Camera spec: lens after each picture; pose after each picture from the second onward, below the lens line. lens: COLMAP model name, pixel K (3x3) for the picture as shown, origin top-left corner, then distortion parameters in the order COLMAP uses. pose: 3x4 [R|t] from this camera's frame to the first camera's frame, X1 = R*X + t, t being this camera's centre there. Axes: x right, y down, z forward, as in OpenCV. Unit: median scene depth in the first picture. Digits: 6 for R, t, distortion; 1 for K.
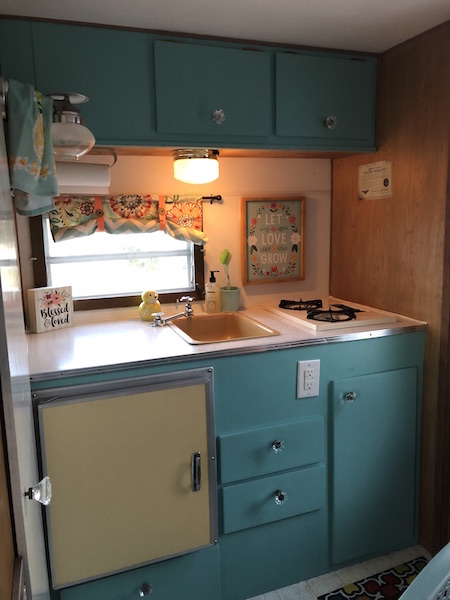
lens RADIAL K [[491.7, 0, 222.9], [0, 491.7, 304.1], [0, 0, 1]] dist [0.007610, -0.007276]
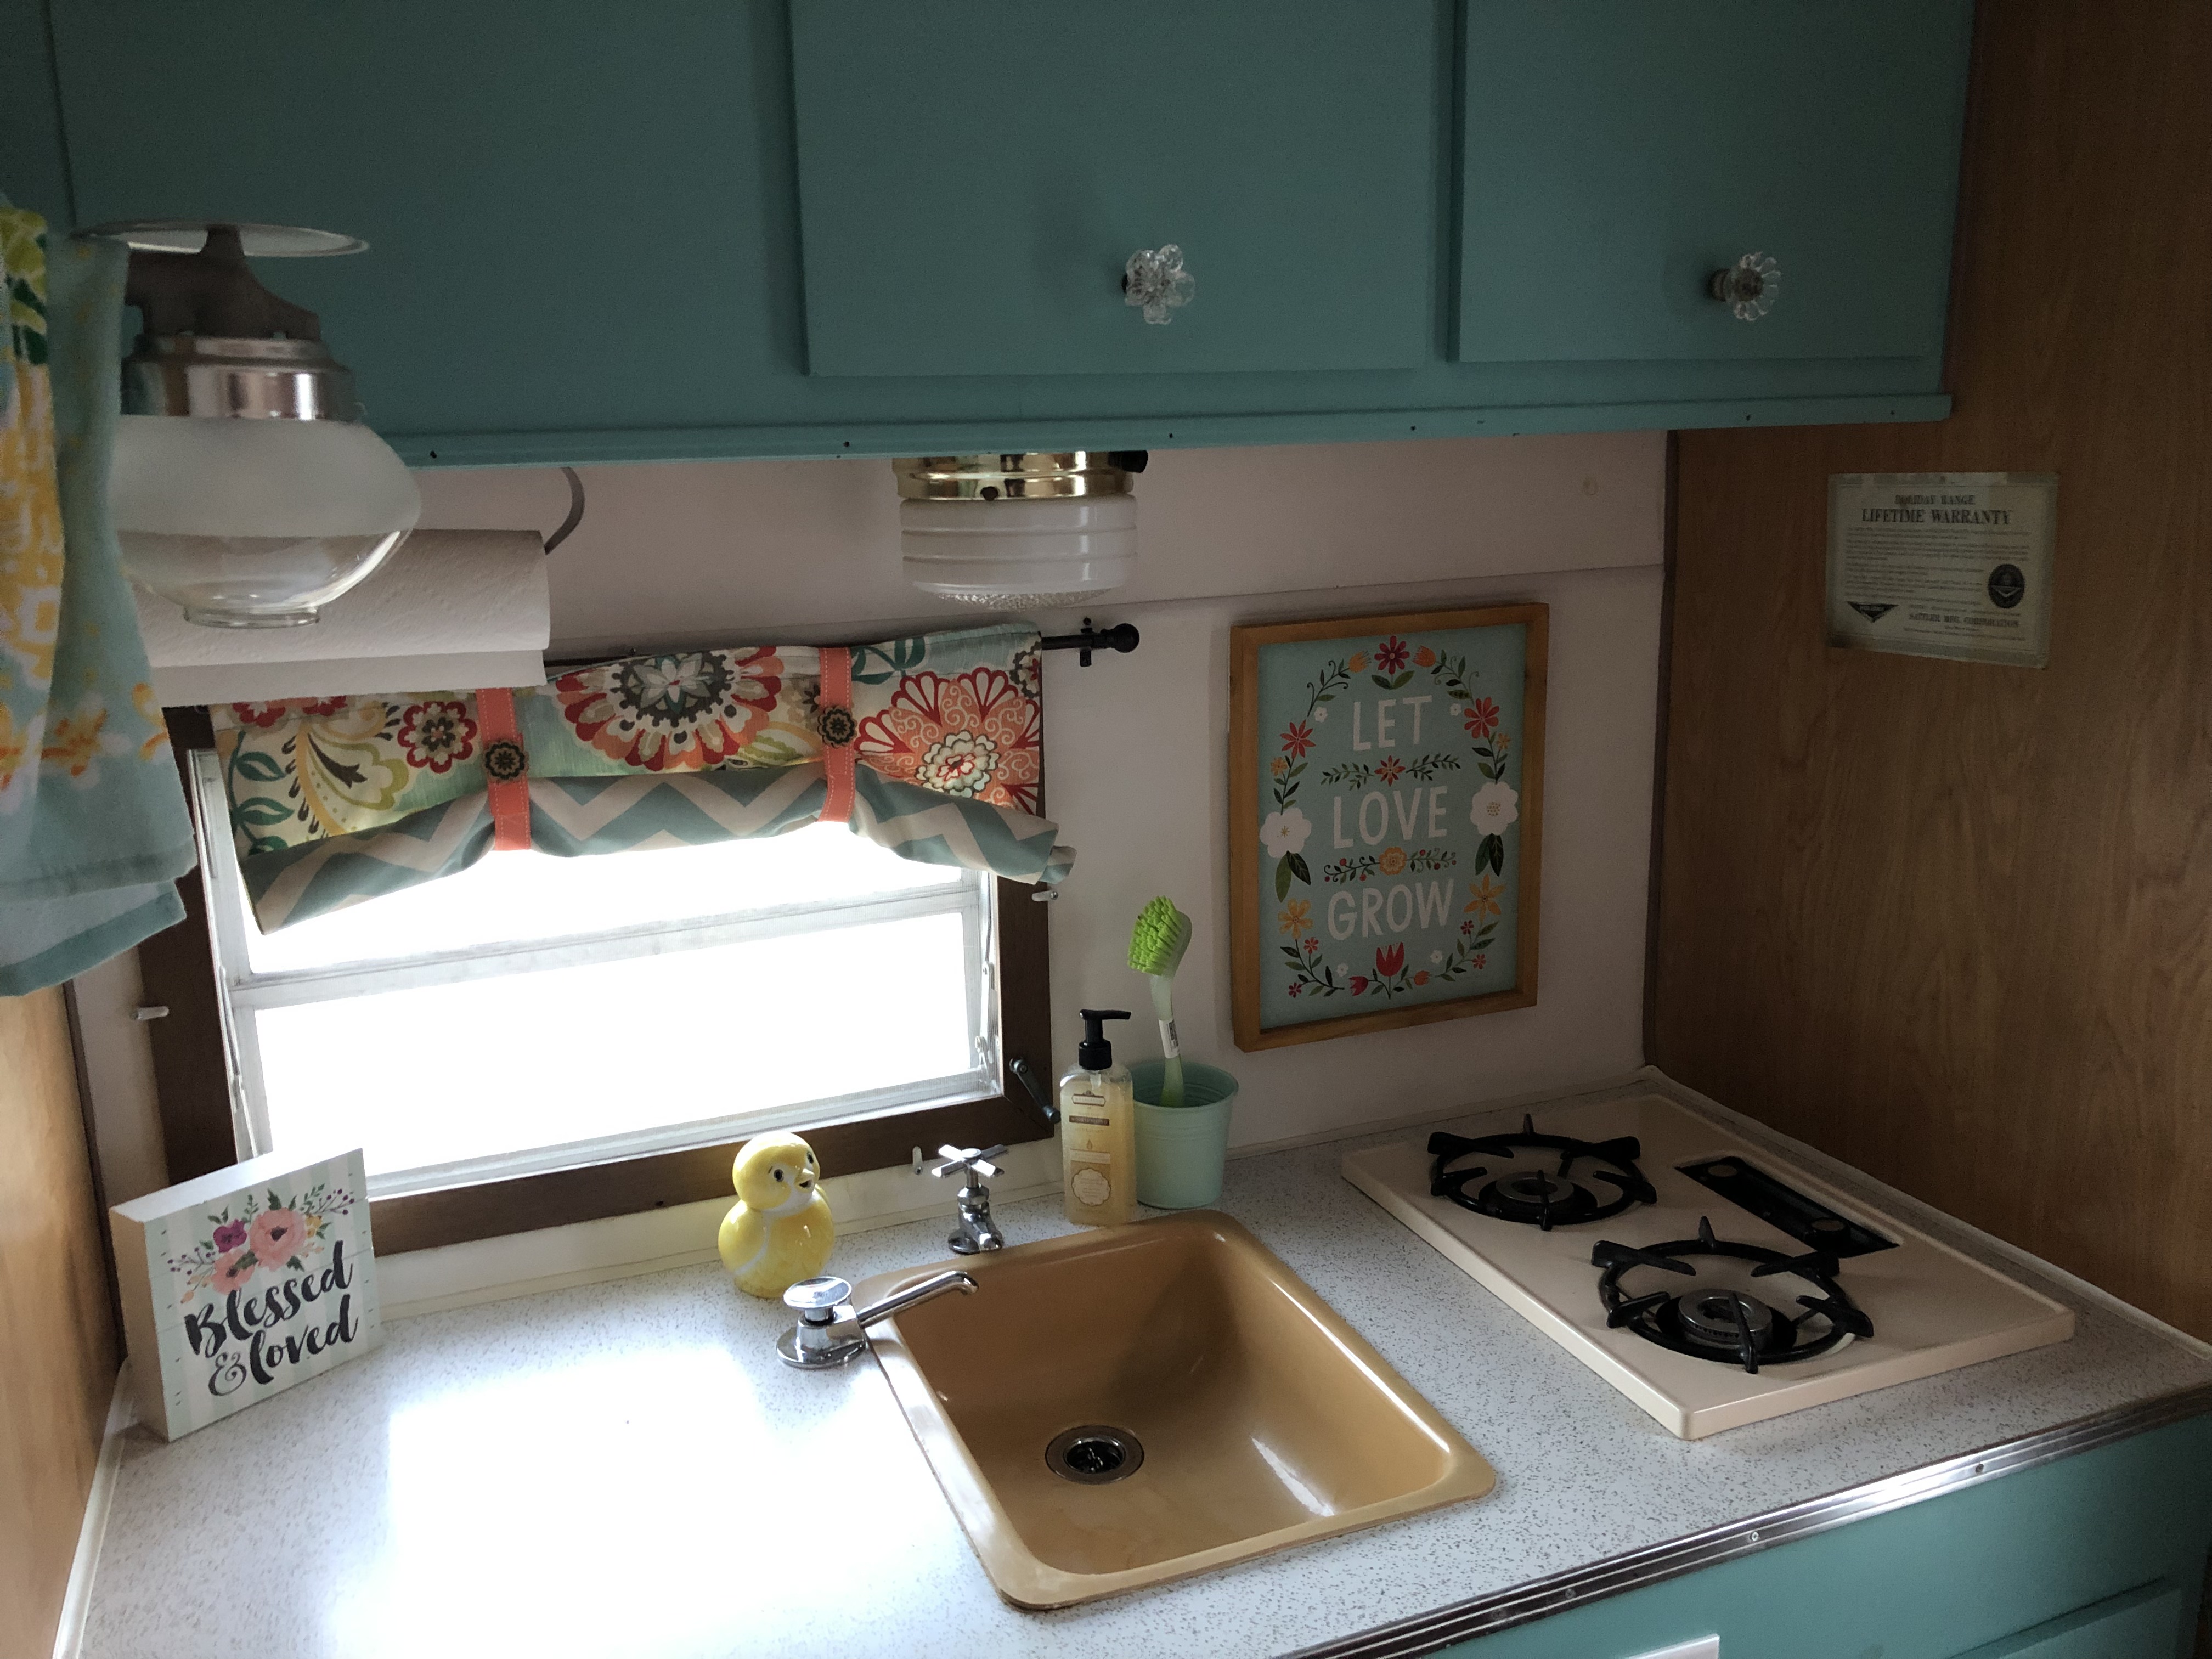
lens RADIAL K [[1812.9, 0, 1092.0], [0, 1812.9, 831.1], [0, 0, 1]] dist [0.007610, -0.007276]
pose [[0.999761, -0.006092, 0.021012, -0.039067], [0.005158, 0.999008, 0.044234, -0.179756], [-0.021260, -0.044116, 0.998800, 0.288937]]
